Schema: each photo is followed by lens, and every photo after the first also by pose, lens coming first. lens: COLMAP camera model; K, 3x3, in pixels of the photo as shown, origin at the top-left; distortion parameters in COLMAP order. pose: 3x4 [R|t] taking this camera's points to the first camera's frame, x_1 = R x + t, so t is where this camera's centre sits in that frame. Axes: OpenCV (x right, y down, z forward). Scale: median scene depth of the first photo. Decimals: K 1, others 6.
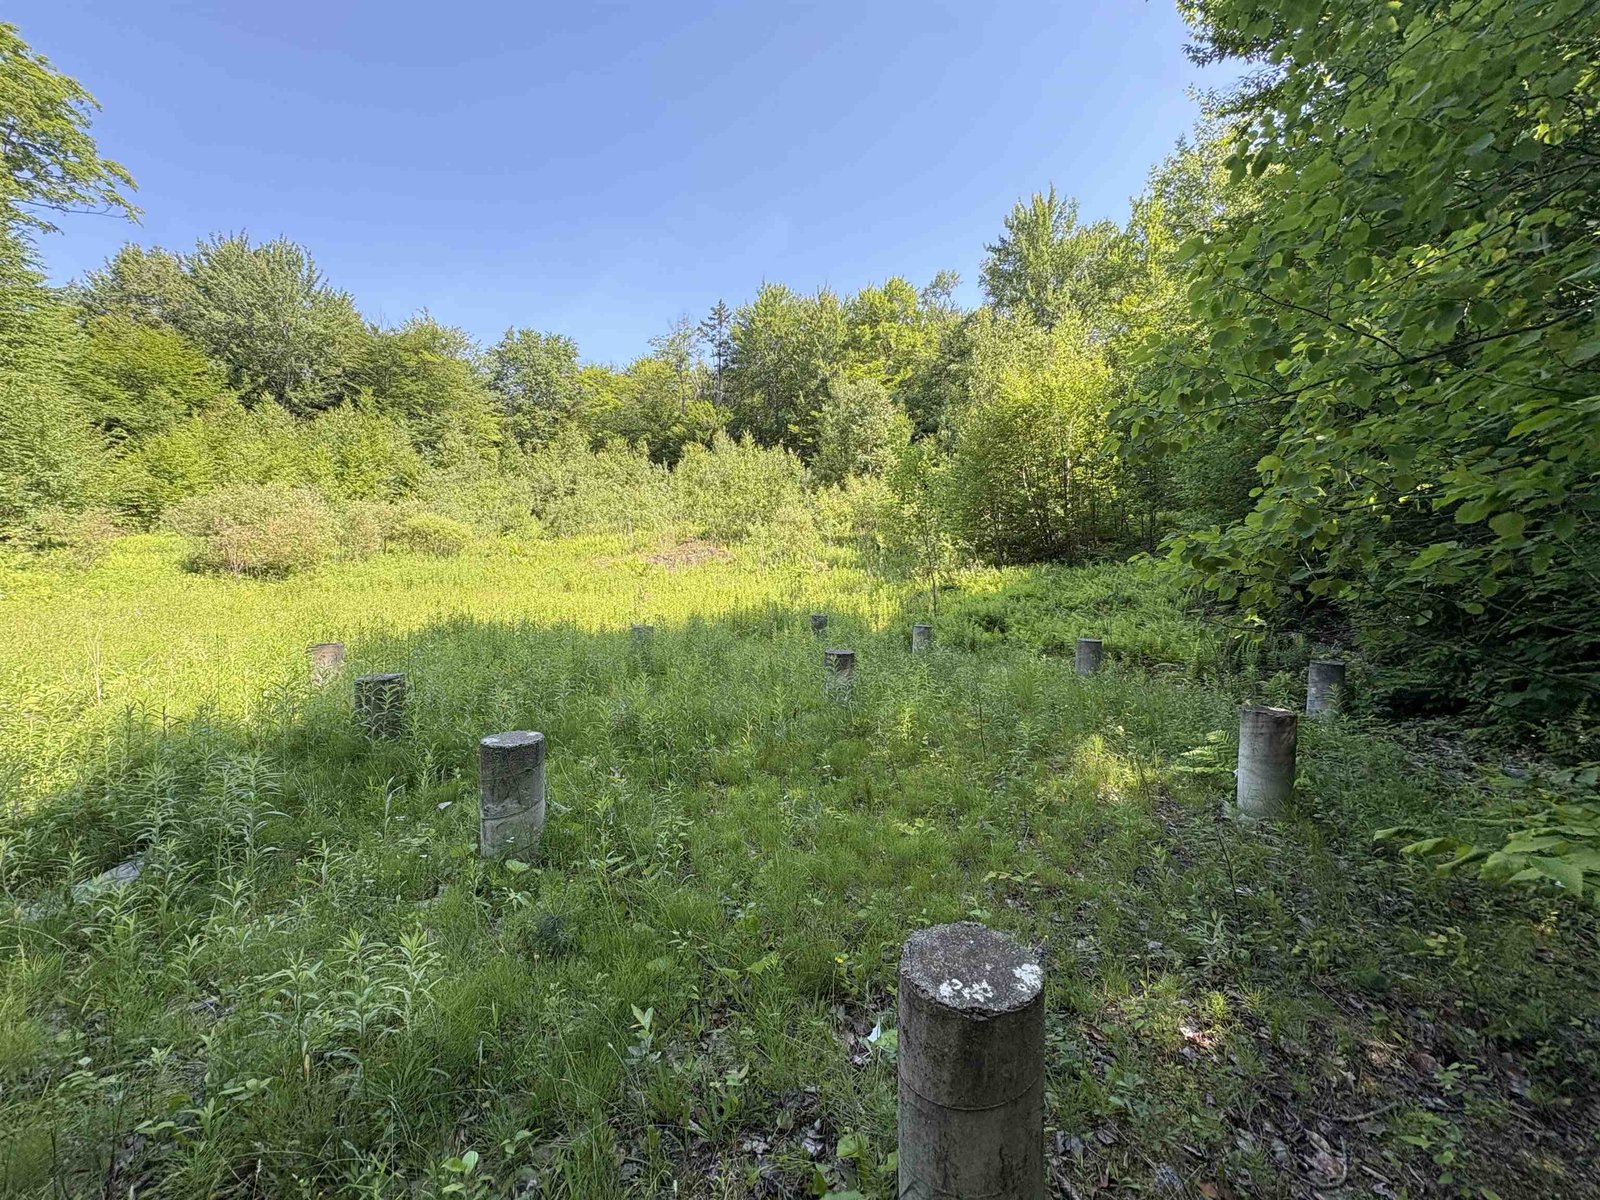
lens RADIAL K [[638.7, 0, 800.0], [0, 638.7, 600.0], [0, 0, 1]] dist [0.002453, 0.000012]
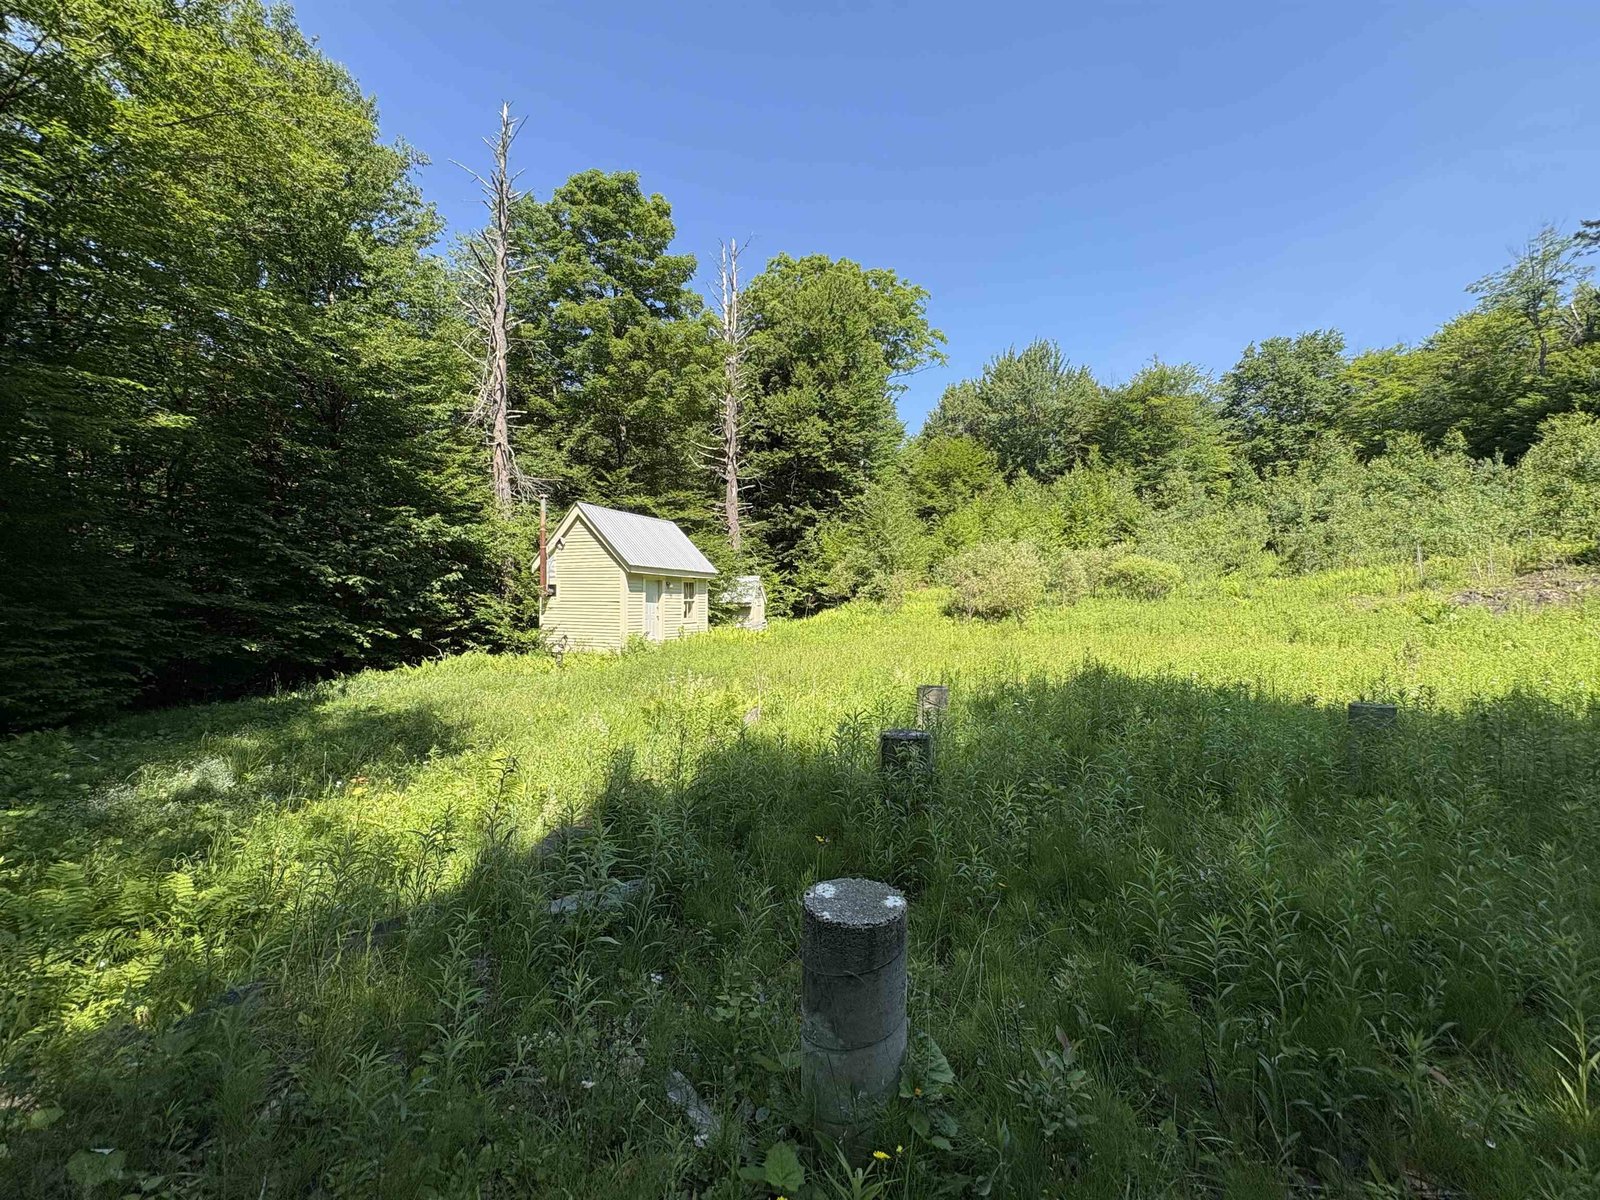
lens RADIAL K [[638.7, 0, 800.0], [0, 638.7, 600.0], [0, 0, 1]] dist [0.002453, 0.000012]
pose [[0.498764, -0.019391, -0.866521, 0.001661], [-0.042199, 0.998021, -0.046623, -0.001137], [0.865710, 0.059820, 0.496959, 0.045169]]
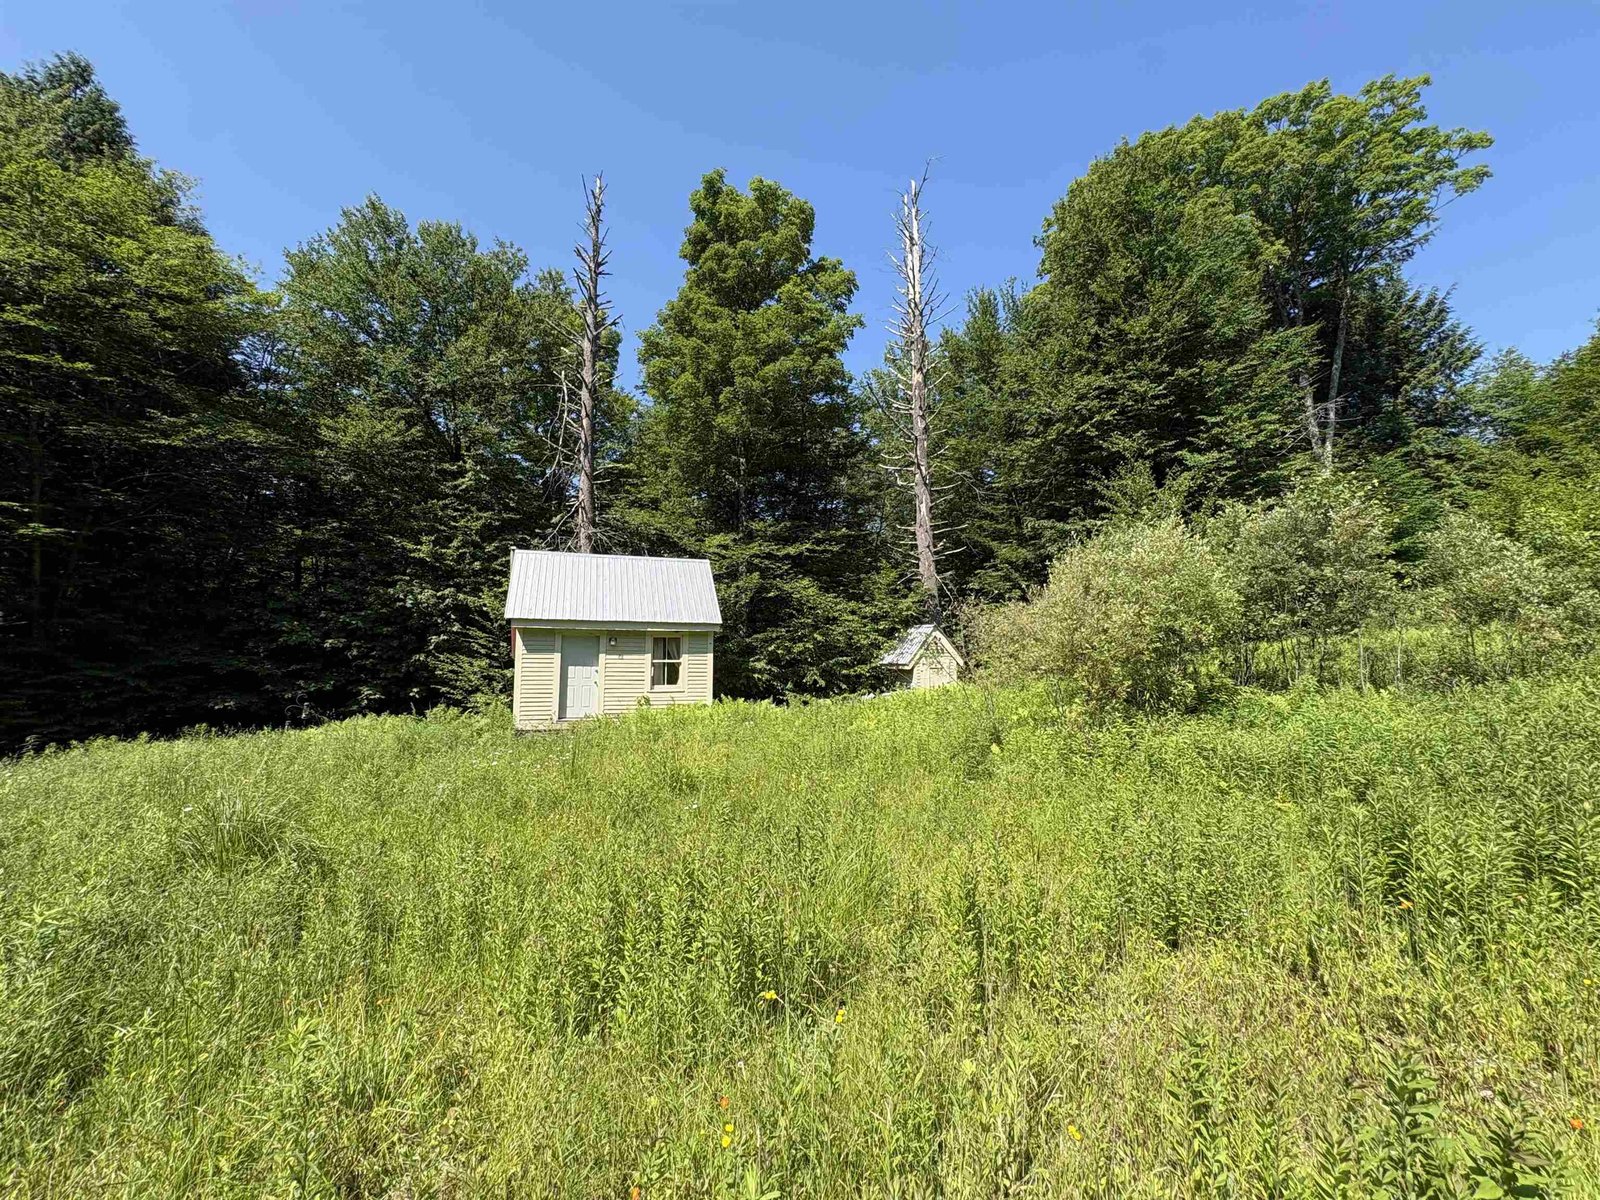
lens RADIAL K [[638.7, 0, 800.0], [0, 638.7, 600.0], [0, 0, 1]] dist [0.002453, 0.000012]
pose [[-0.315362, -0.089590, -0.944733, -0.140701], [-0.077612, 0.994634, -0.068414, -0.035966], [0.945792, 0.051747, -0.320623, 0.387186]]
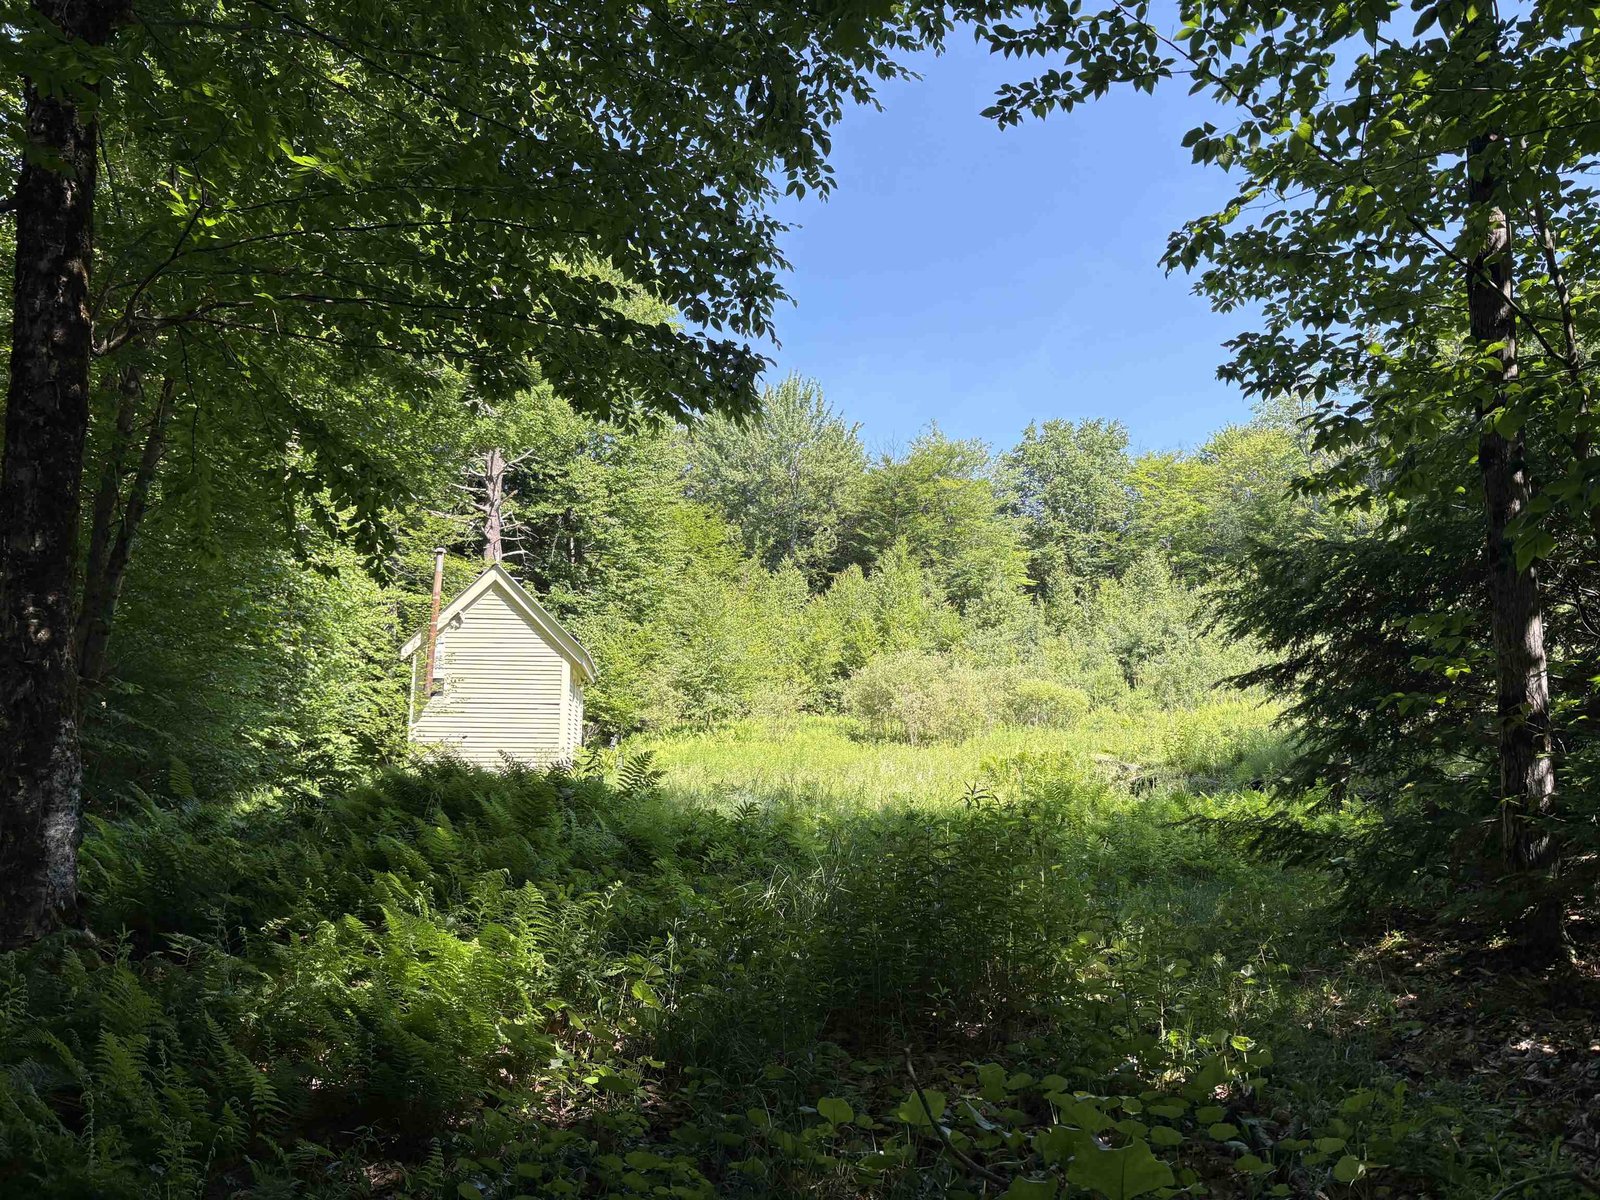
lens RADIAL K [[1200.7, 0, 800.0], [0, 1200.7, 600.0], [0, 0, 1]] dist [0.003818, 0.000456]
pose [[0.849858, -0.095100, -0.518360, -0.019121], [-0.018126, 0.977728, -0.209094, 0.048020], [0.526700, 0.187096, 0.829206, -0.231188]]
